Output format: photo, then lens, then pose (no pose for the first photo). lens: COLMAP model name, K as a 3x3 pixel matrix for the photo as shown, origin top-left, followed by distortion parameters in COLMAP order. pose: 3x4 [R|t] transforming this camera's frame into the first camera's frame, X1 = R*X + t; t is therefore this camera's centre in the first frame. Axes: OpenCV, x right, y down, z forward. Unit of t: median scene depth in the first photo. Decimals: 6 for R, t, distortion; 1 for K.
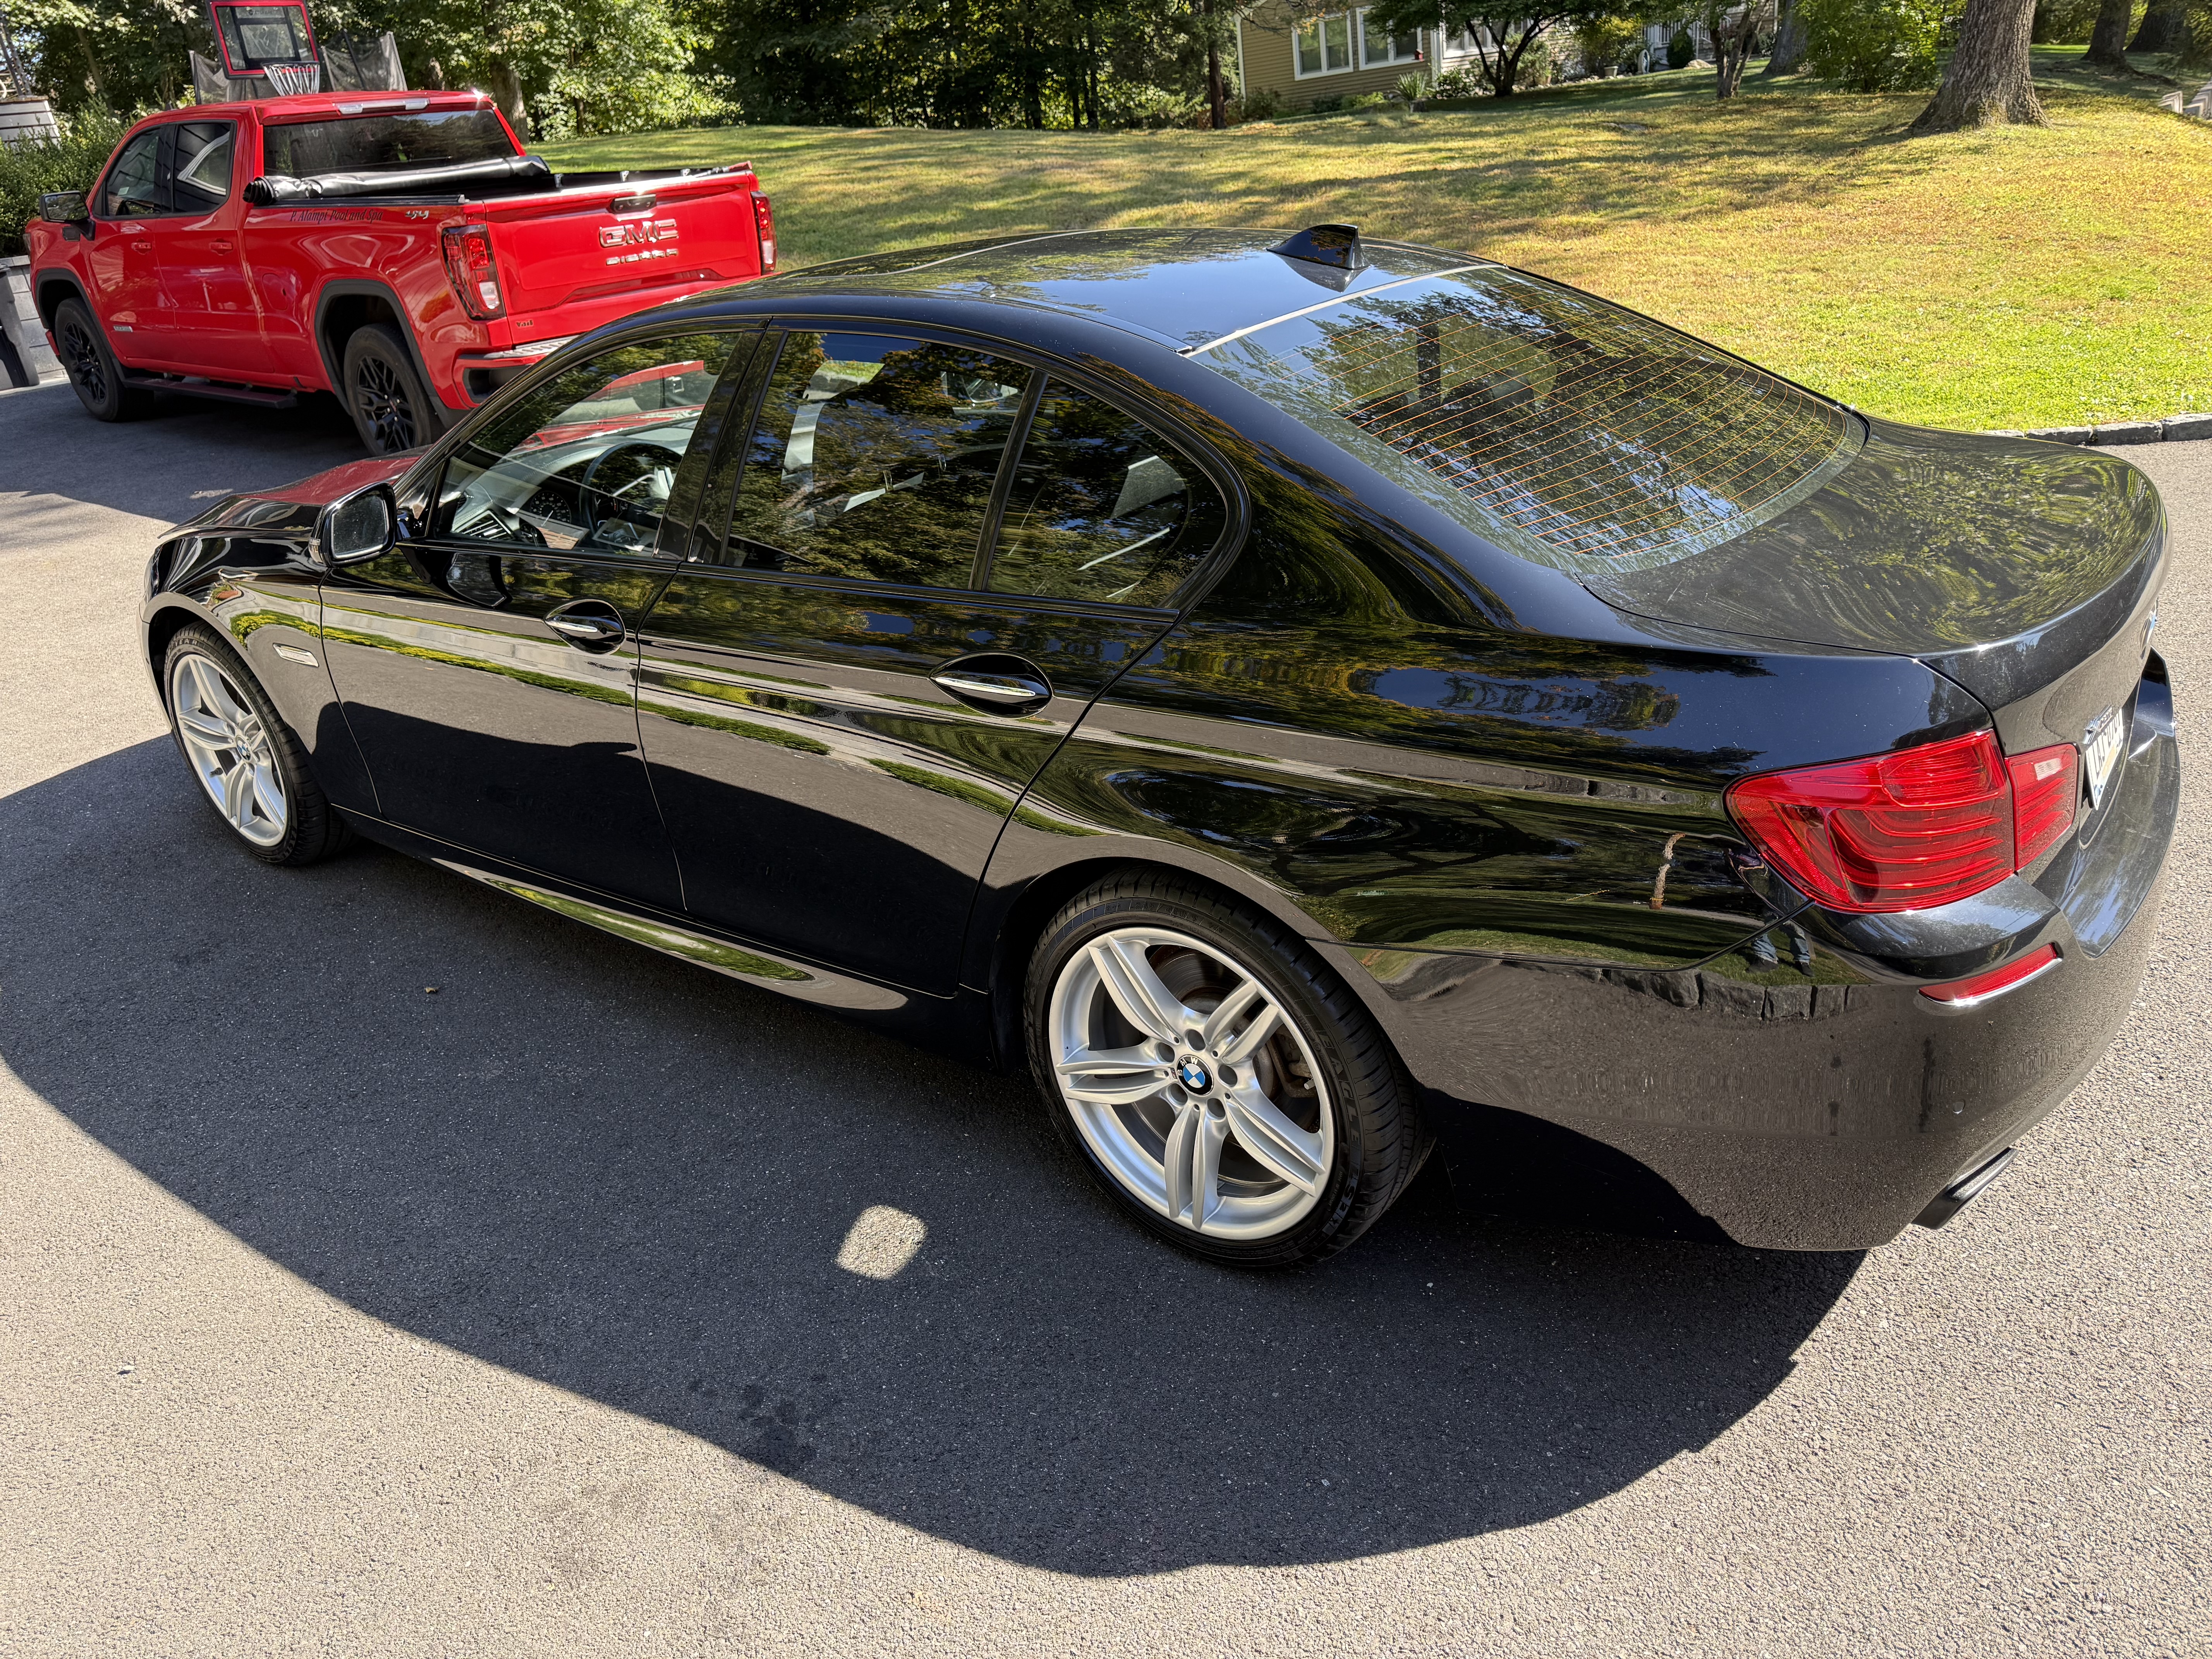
lens RADIAL K [[1546.6, 0, 1109.7], [0, 1546.6, 831.8], [0, 0, 1]] dist [-0.001725, -0.009250]
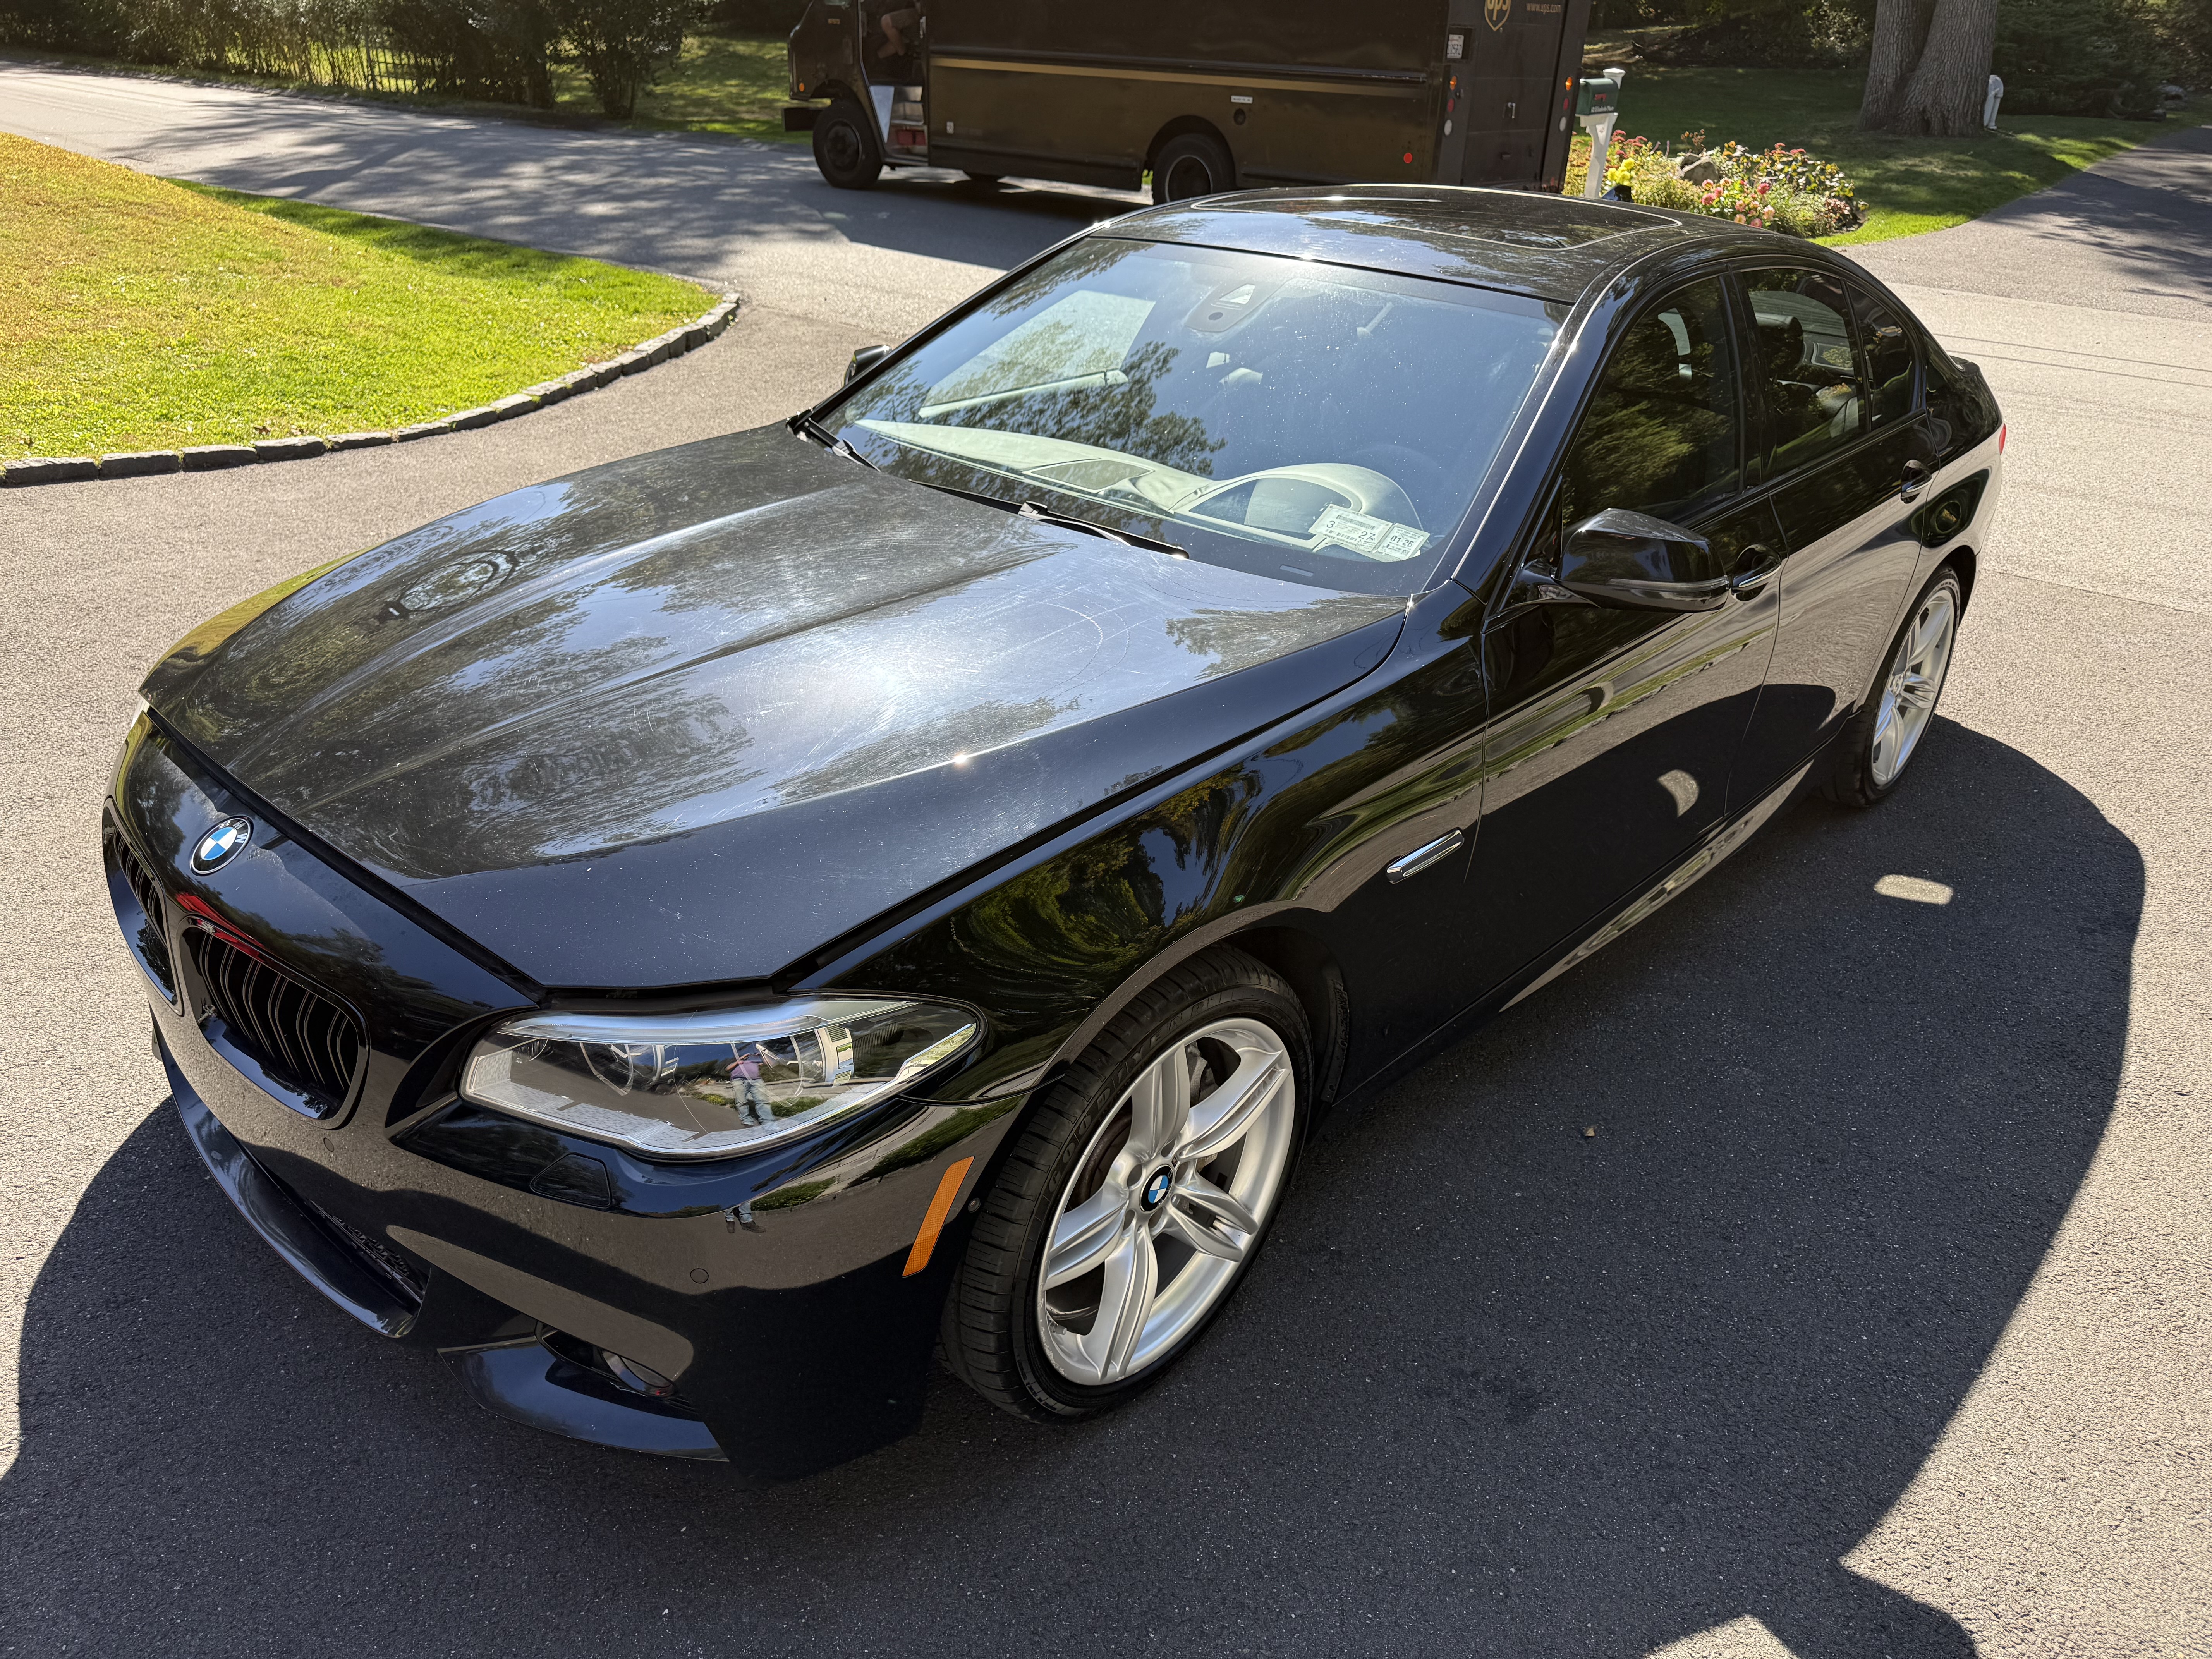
lens RADIAL K [[1546.6, 0, 1109.7], [0, 1546.6, 831.8], [0, 0, 1]] dist [-0.001725, -0.009250]
pose [[0.113471, -0.369241, 0.922380, -1.163337], [0.354127, 0.882434, 0.309685, -0.376698], [-0.928288, 0.291499, 0.230889, 1.010609]]
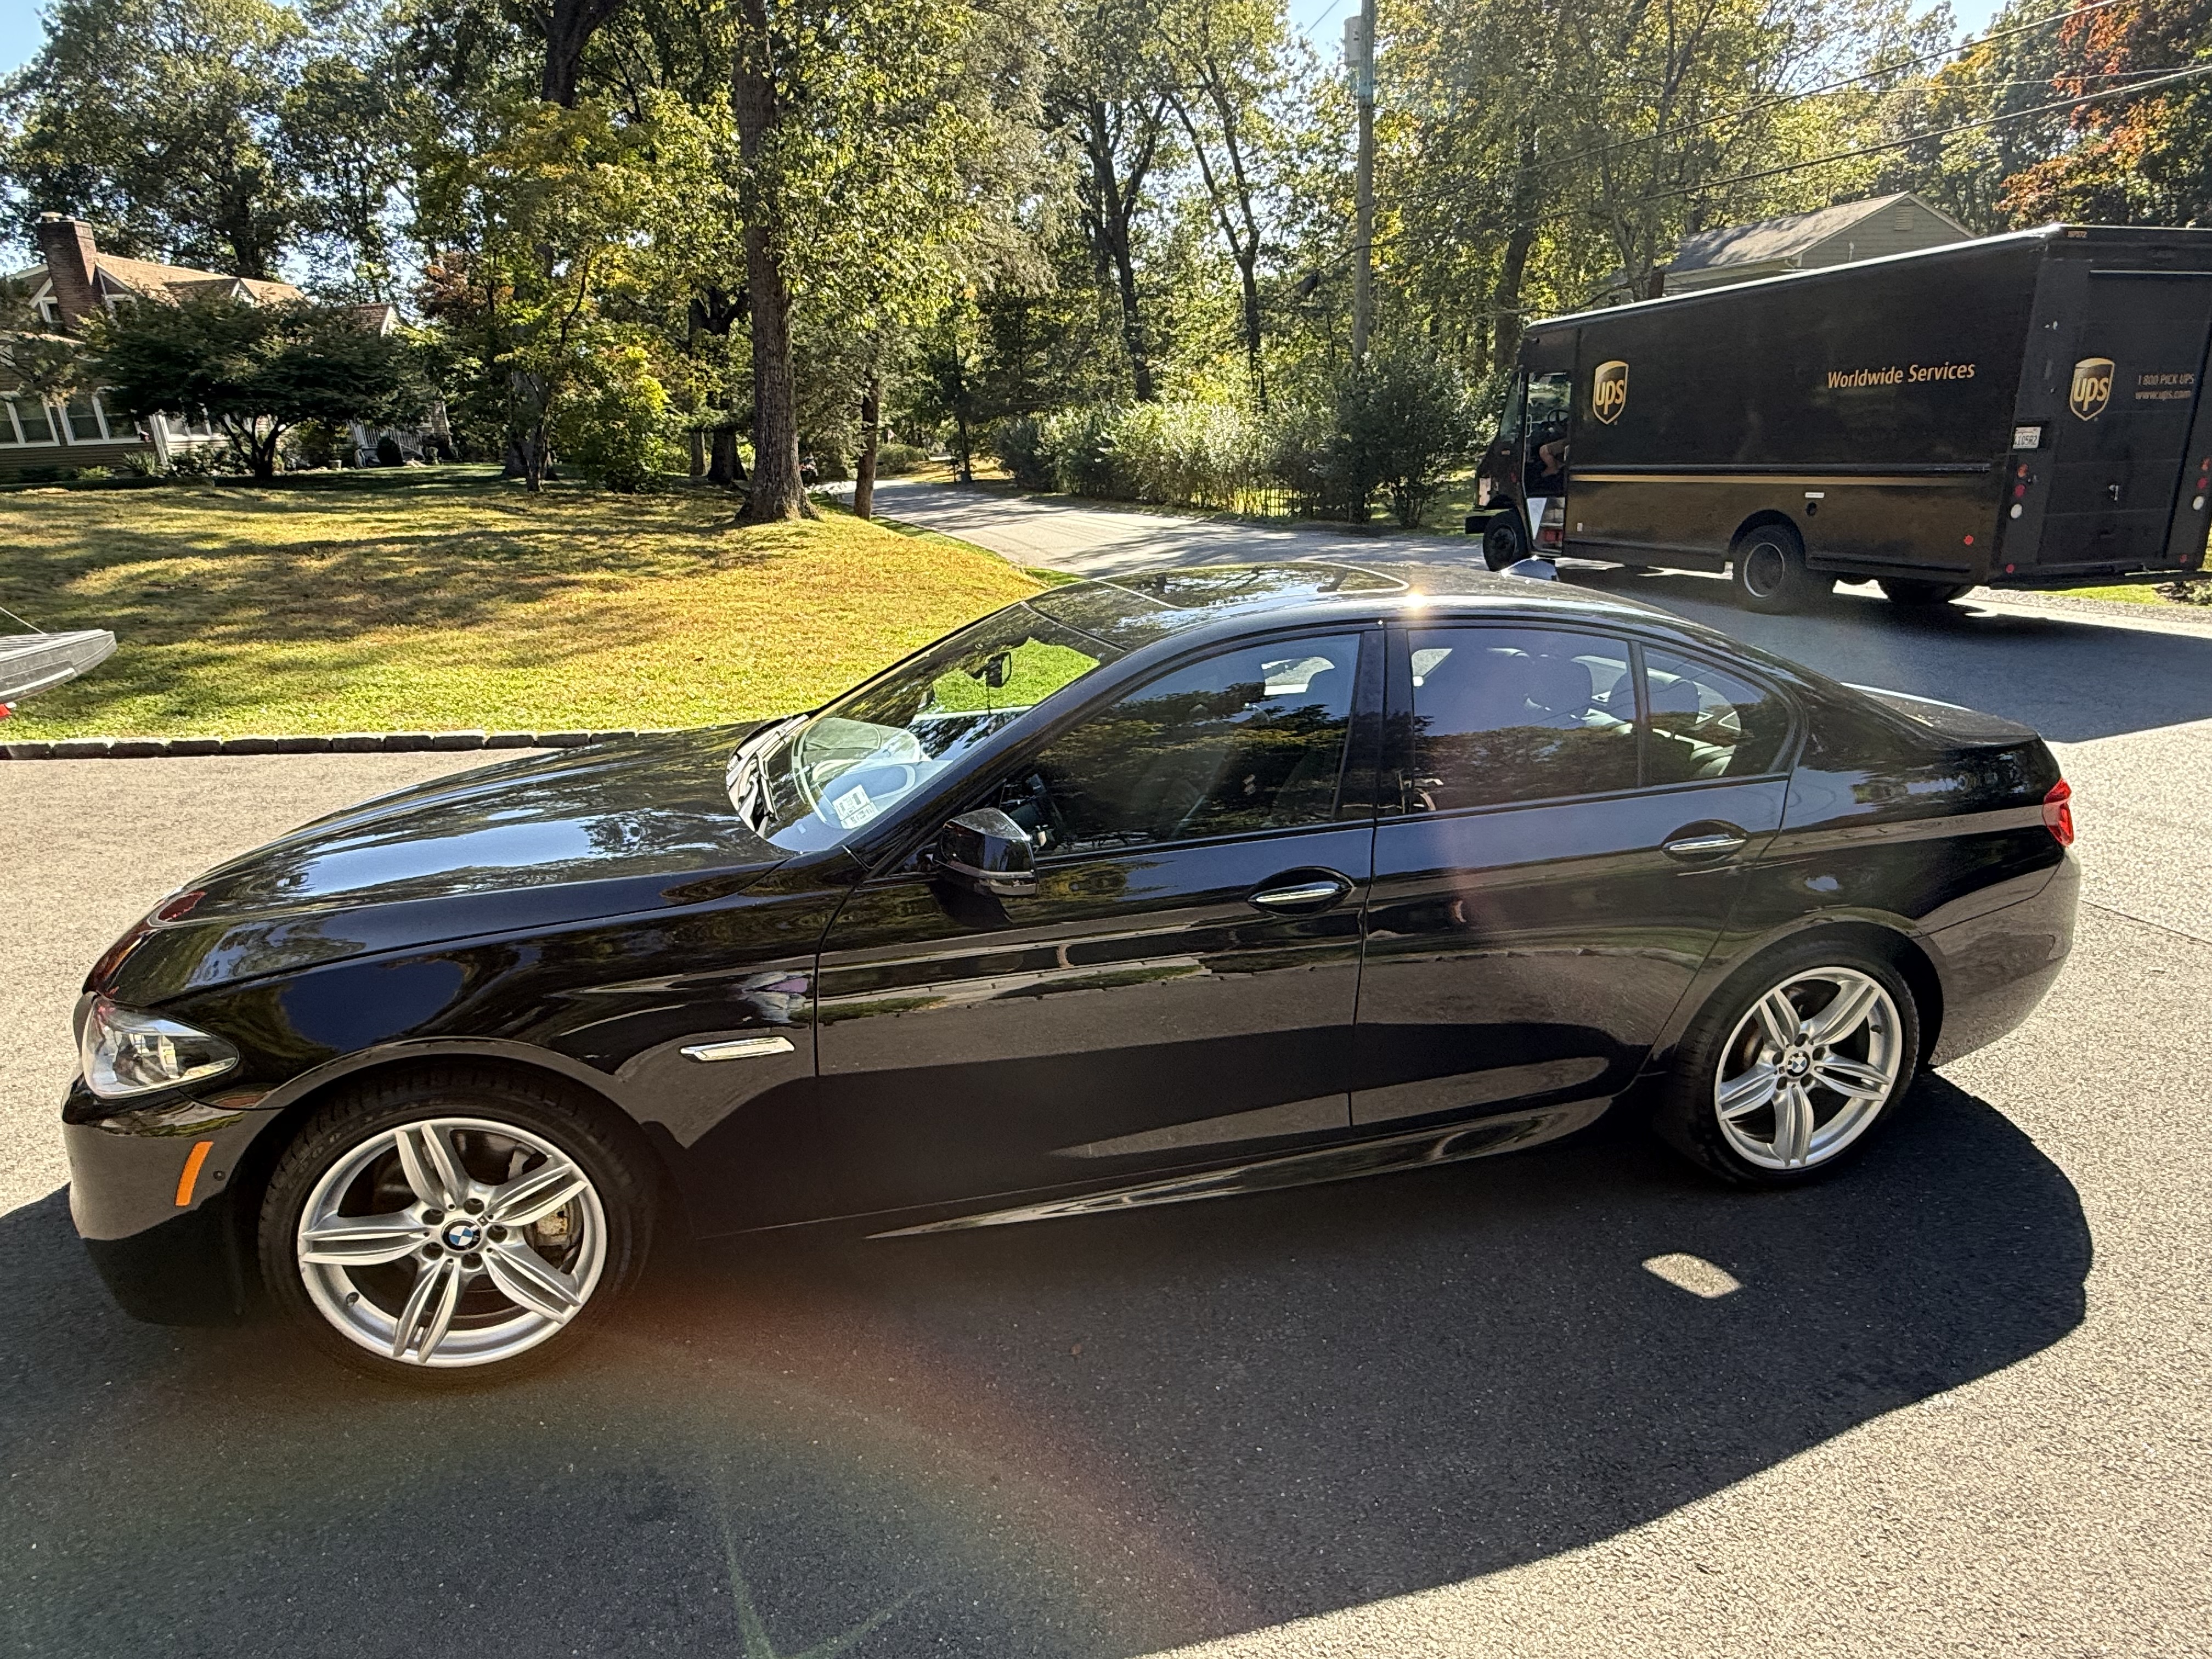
lens RADIAL K [[1251.6, 0, 1100.7], [0, 1251.6, 831.5], [0, 0, 1]] dist [-0.006415, -0.003086]
pose [[0.640262, -0.143659, 0.754604, -0.915784], [0.278781, 0.958835, -0.053999, -0.138418], [-0.715783, 0.244943, 0.653955, 0.422558]]
